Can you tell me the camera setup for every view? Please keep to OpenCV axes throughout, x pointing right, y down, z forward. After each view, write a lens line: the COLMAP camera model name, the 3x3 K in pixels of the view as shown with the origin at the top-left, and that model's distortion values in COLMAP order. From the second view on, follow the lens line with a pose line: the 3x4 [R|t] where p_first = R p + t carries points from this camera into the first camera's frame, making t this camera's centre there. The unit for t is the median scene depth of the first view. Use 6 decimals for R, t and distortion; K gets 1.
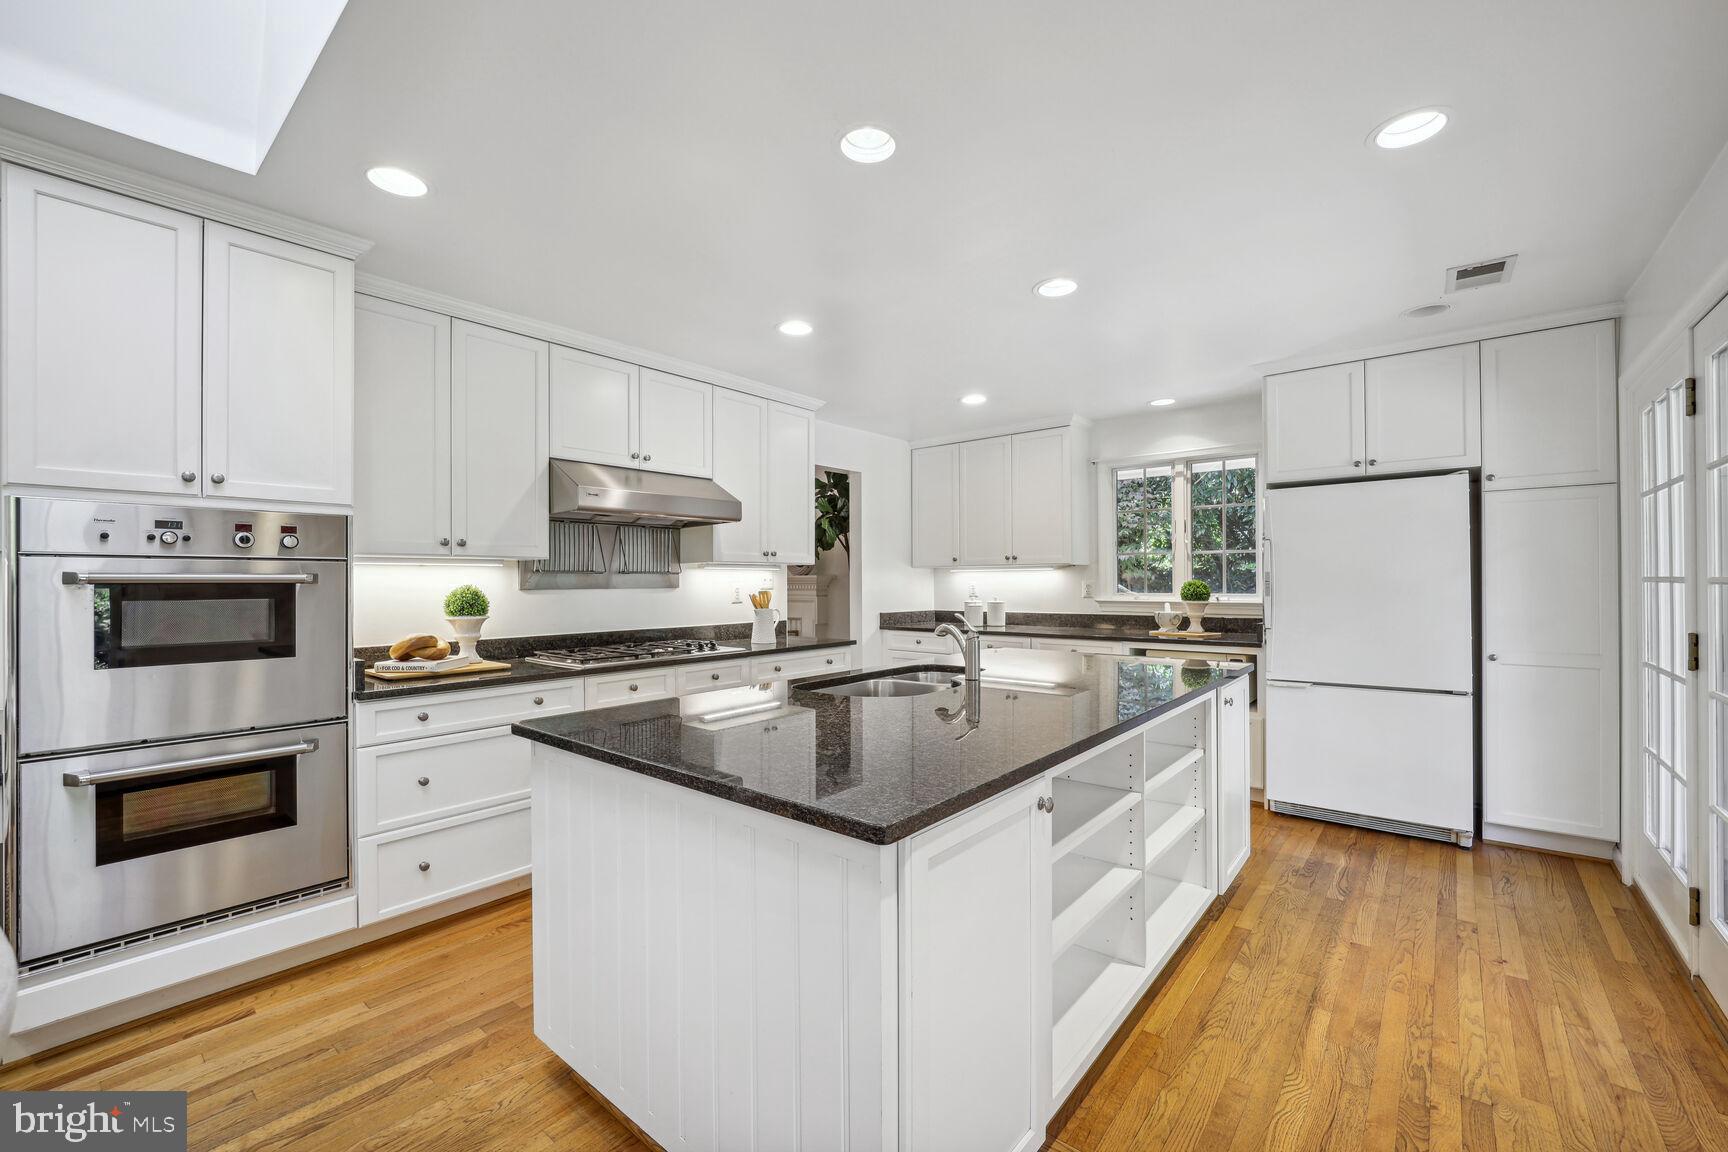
lens RADIAL K [[703.4, 0, 859.2], [0, 703.4, 580.3], [0, 0, 1]] dist [-0.016786, -0.001030]
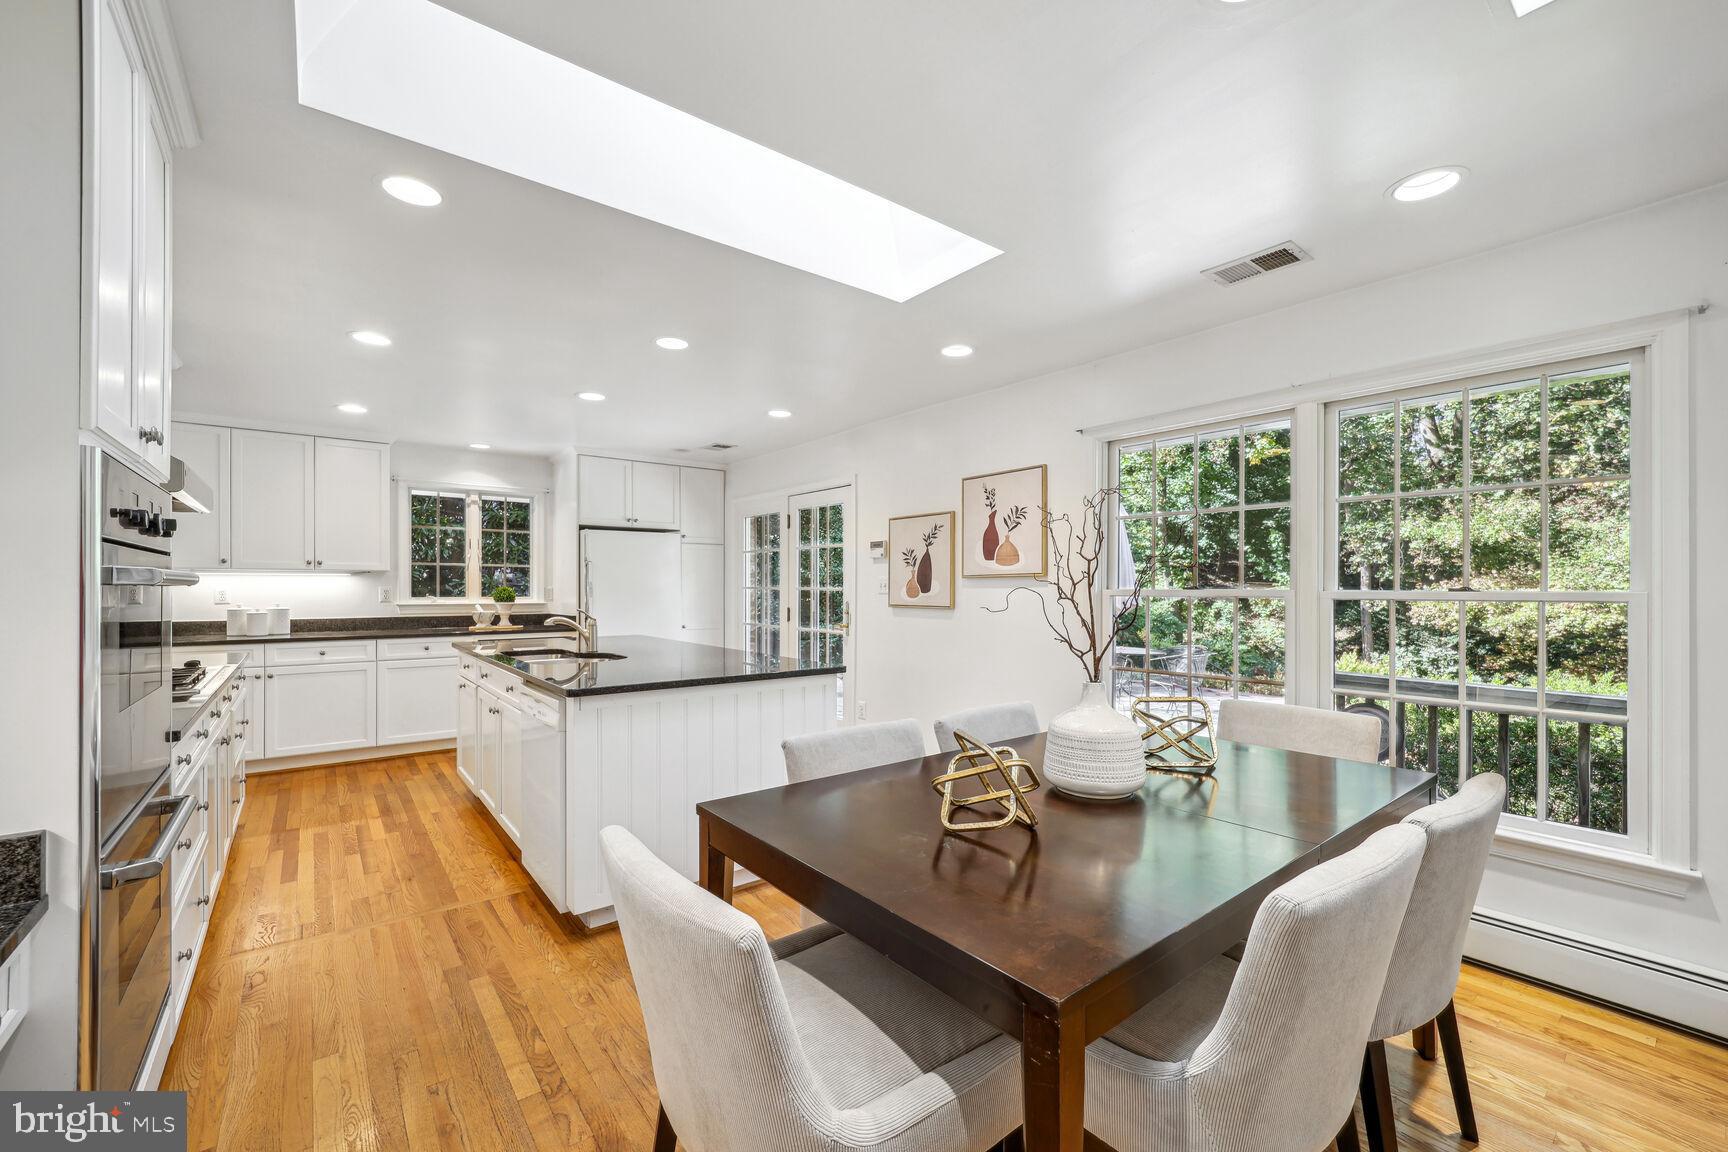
lens RADIAL K [[703.4, 0, 875.1], [0, 703.4, 582.0], [0, 0, 1]] dist [-0.016786, -0.001030]
pose [[0.181153, 0.013372, 0.983364, -0.969207], [-0.007529, 0.999897, -0.012210, 0.001995], [-0.983426, -0.005191, 0.181235, 0.092377]]
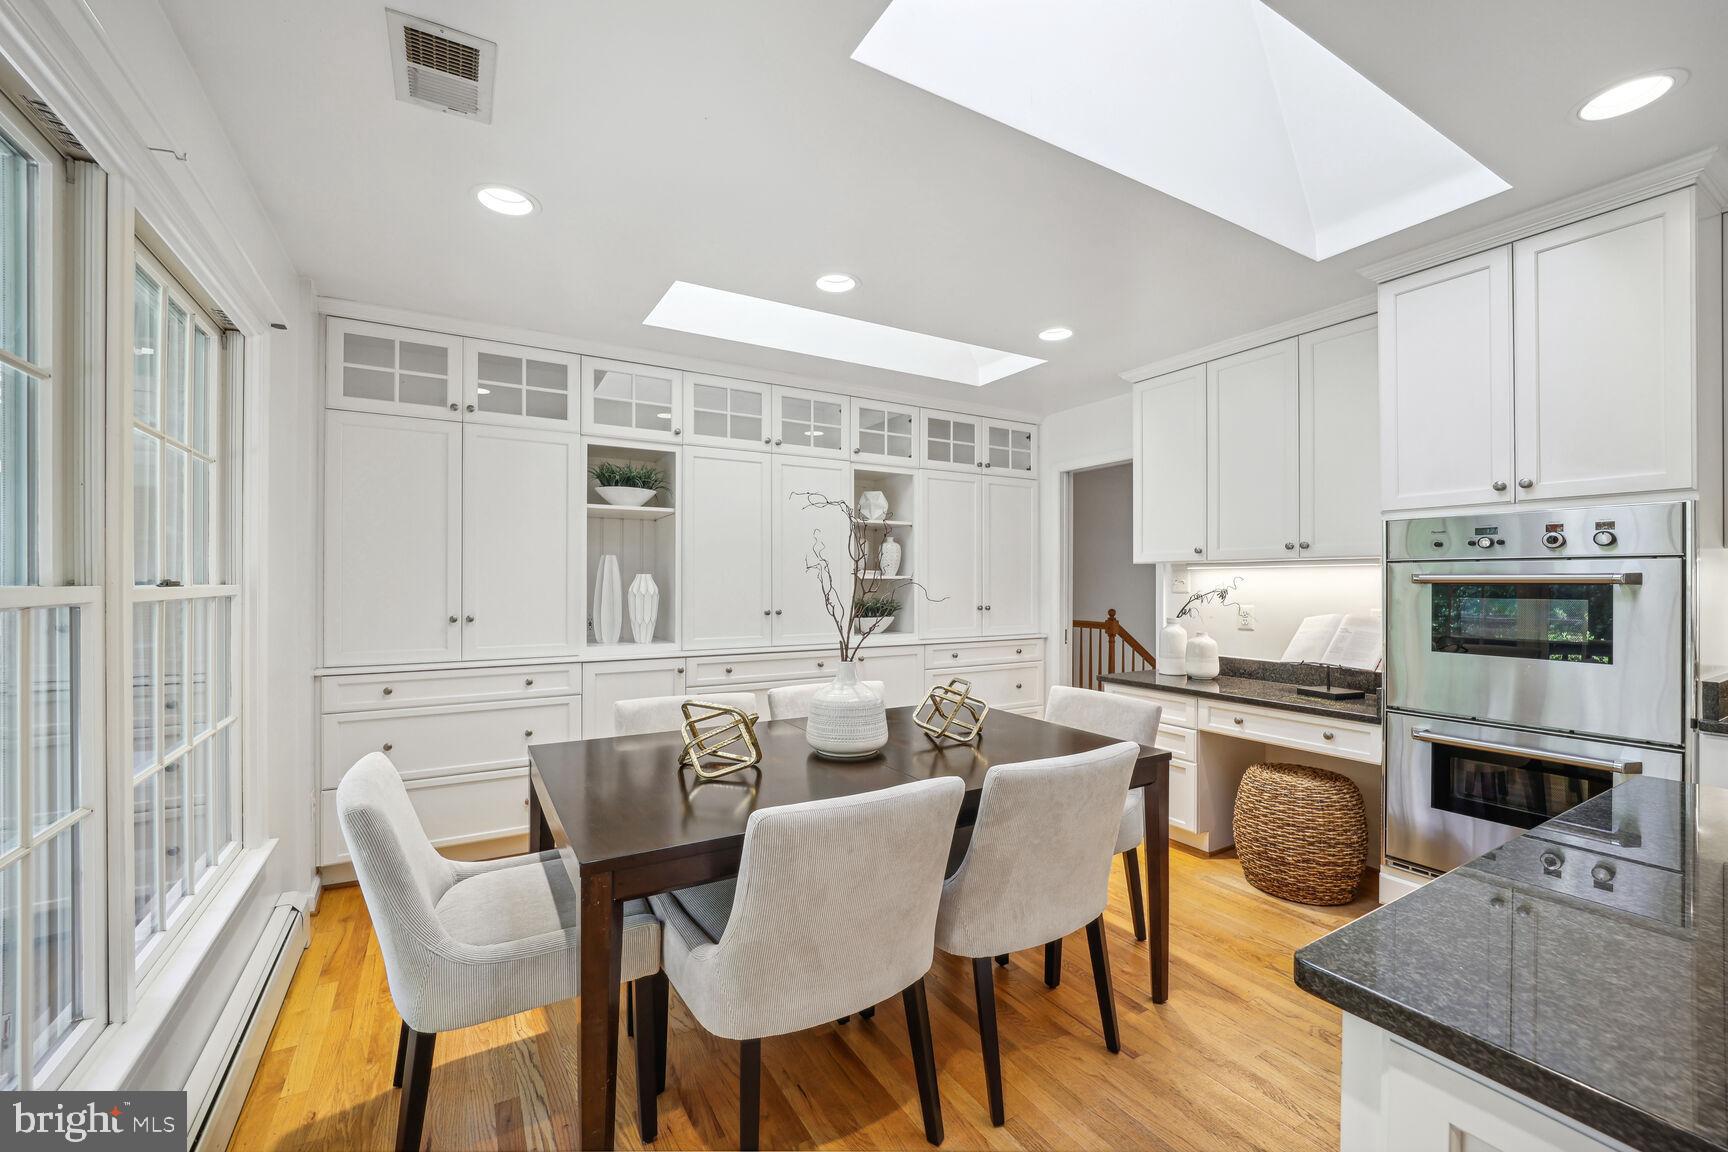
lens RADIAL K [[703.4, 0, 873.4], [0, 703.4, 580.4], [0, 0, 1]] dist [-0.016786, -0.001030]
pose [[-0.327624, 0.004449, -0.944798, 0.256156], [0.004596, 0.999985, 0.003116, -0.004850], [0.944797, -0.003321, -0.327640, 0.267353]]
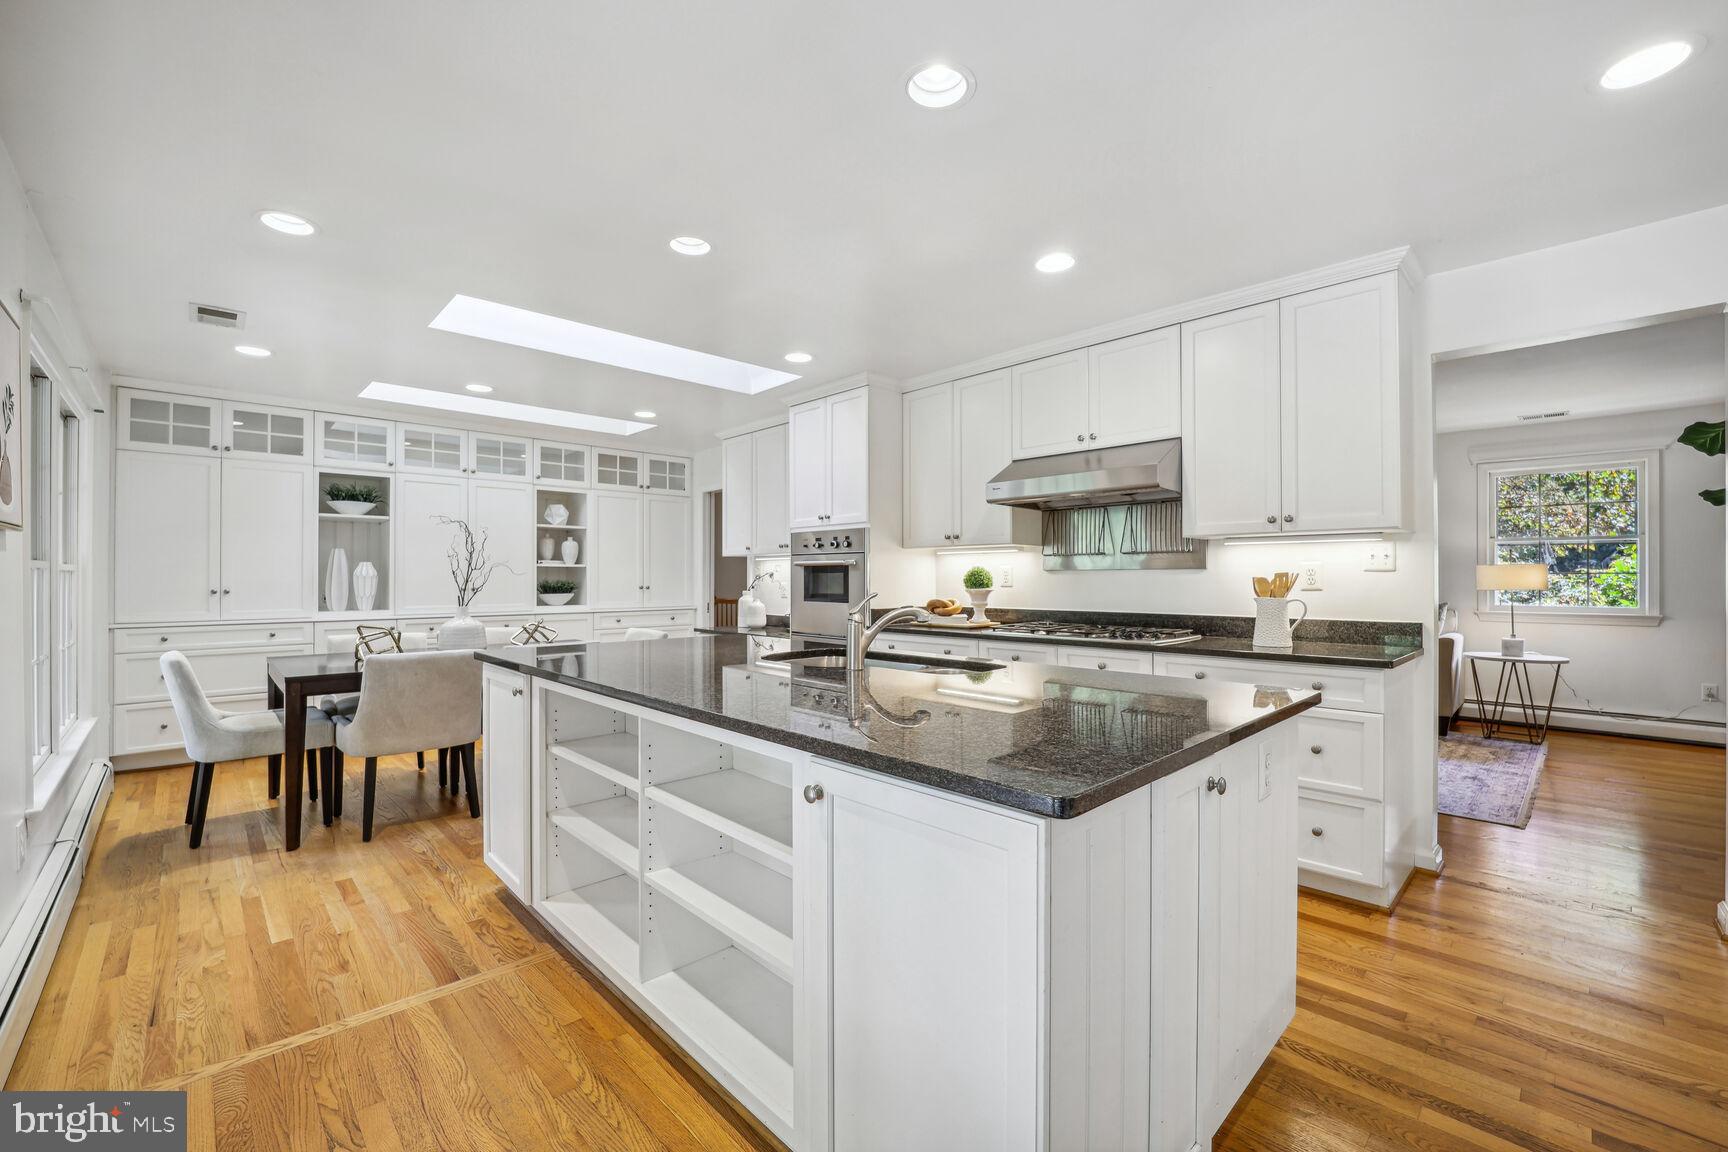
lens RADIAL K [[703.4, 0, 852.5], [0, 703.4, 573.9], [0, 0, 1]] dist [-0.016786, -0.001030]
pose [[-0.112235, 0.002851, -0.993678, 0.800392], [0.004965, 0.999985, 0.002308, 0.016421], [0.993669, -0.004674, -0.112248, 0.864675]]
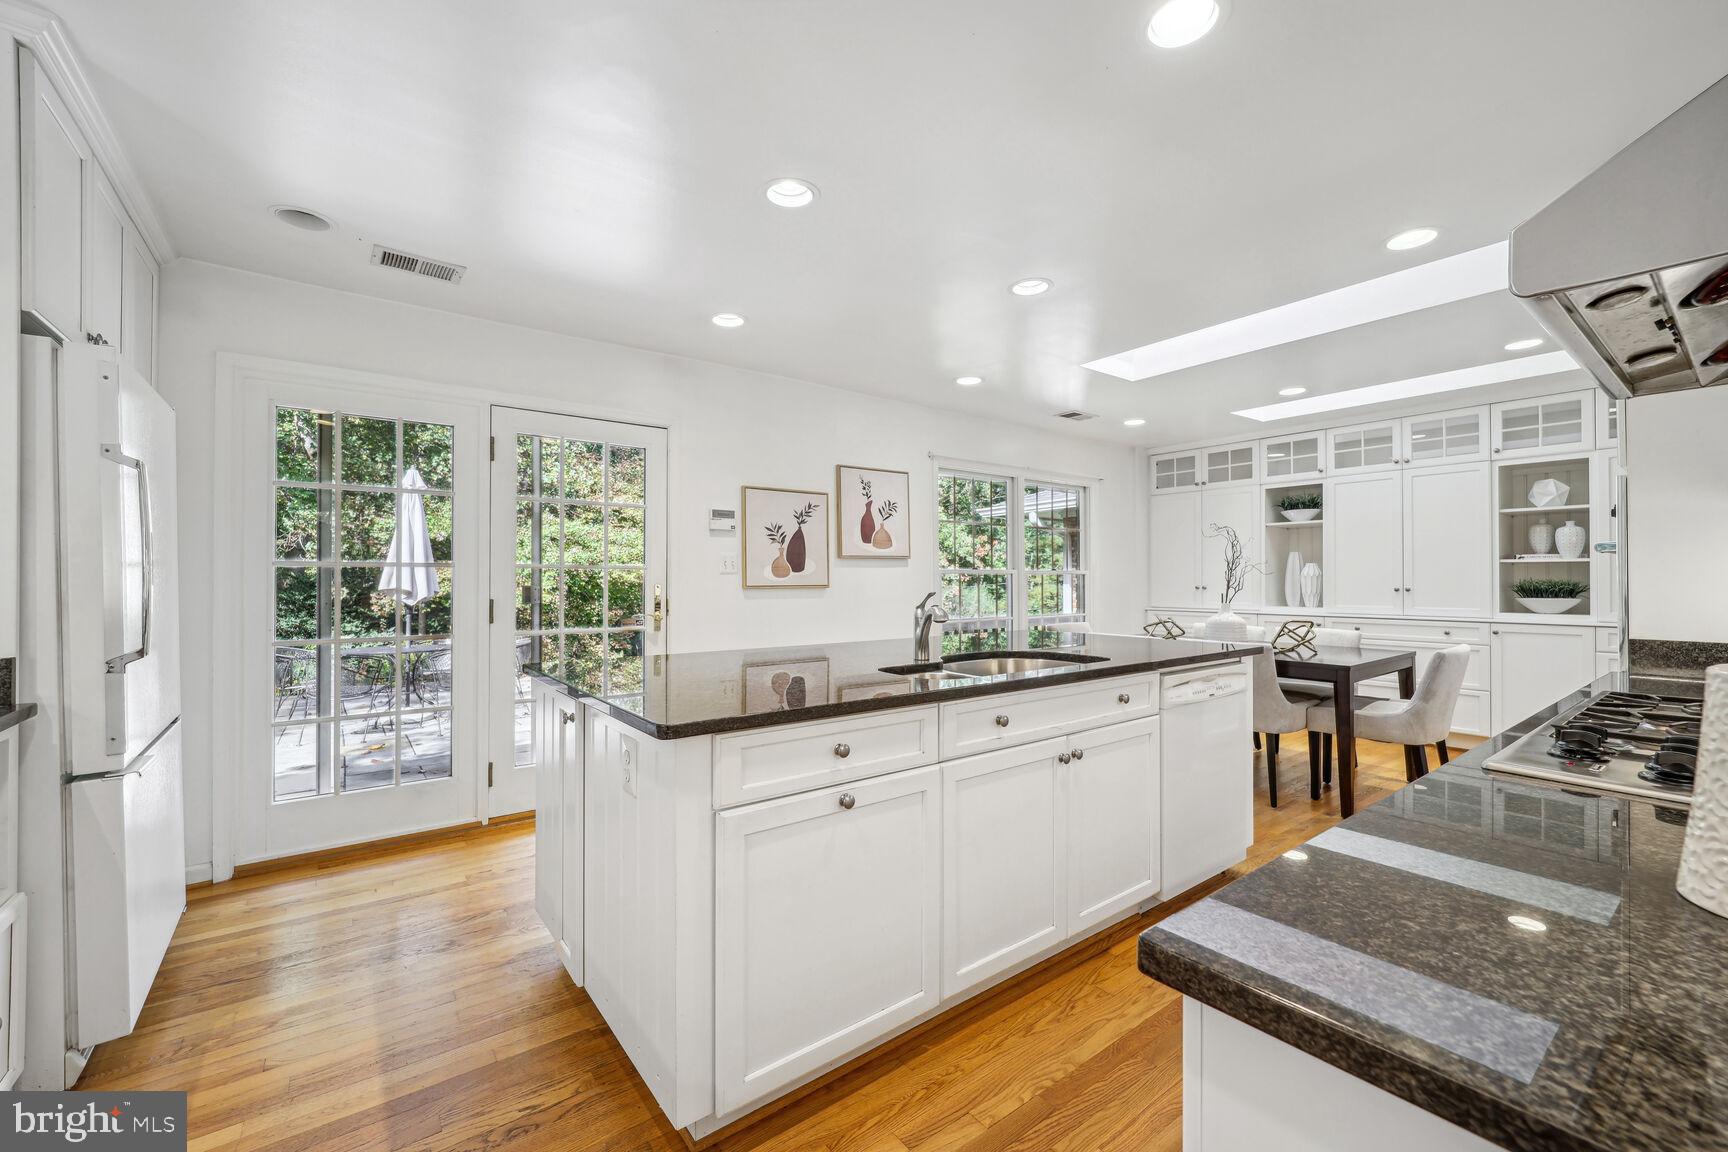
lens RADIAL K [[703.4, 0, 870.9], [0, 703.4, 578.0], [0, 0, 1]] dist [-0.016786, -0.001030]
pose [[-0.978014, 0.010191, 0.208291, 0.021375], [0.008939, 0.999936, -0.006950, 0.028384], [-0.208349, -0.004935, -0.978042, 1.562166]]
